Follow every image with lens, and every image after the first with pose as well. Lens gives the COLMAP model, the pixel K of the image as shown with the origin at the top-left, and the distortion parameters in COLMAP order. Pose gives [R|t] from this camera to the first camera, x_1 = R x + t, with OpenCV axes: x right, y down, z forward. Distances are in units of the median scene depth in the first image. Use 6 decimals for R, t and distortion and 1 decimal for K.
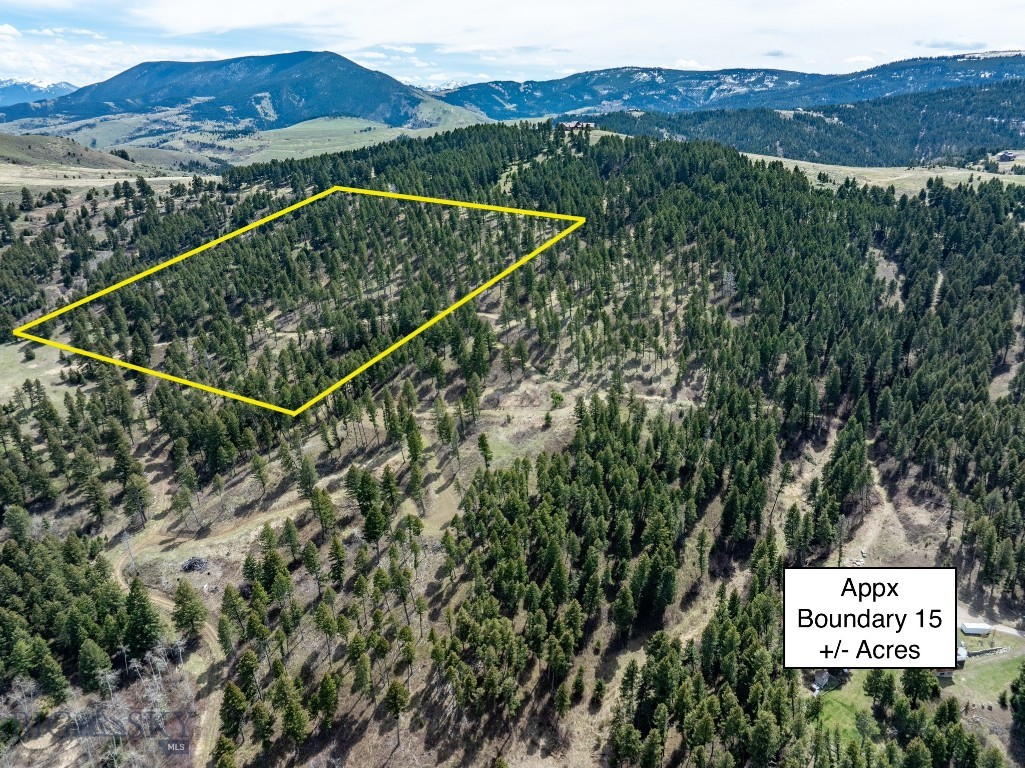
lens RADIAL K [[721.2, 0, 515.4], [0, 721.2, 379.6], [0, 0, 1]] dist [-0.037257, -0.001030]
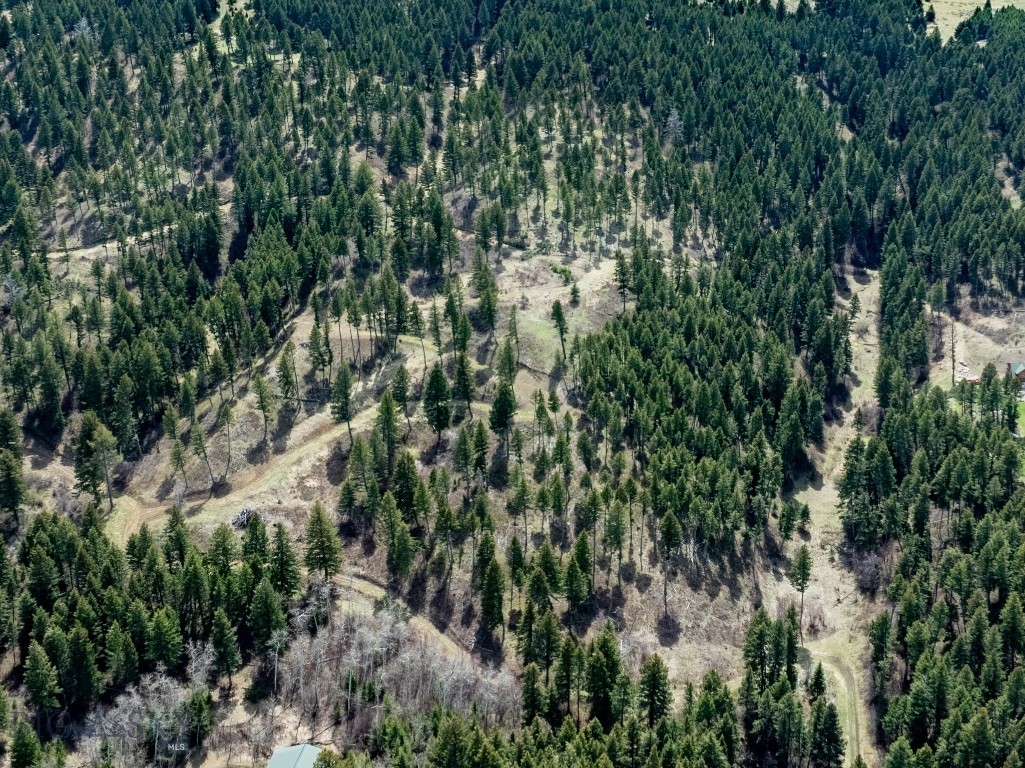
lens RADIAL K [[1436.4, 0, 517.0], [0, 1436.4, 384.1], [0, 0, 1]] dist [-0.008598, -0.035268]
pose [[0.890854, -0.140787, 0.431924, -0.387354], [0.150764, 0.988506, 0.011252, 0.069349], [-0.428543, 0.055095, 0.901840, -0.211130]]
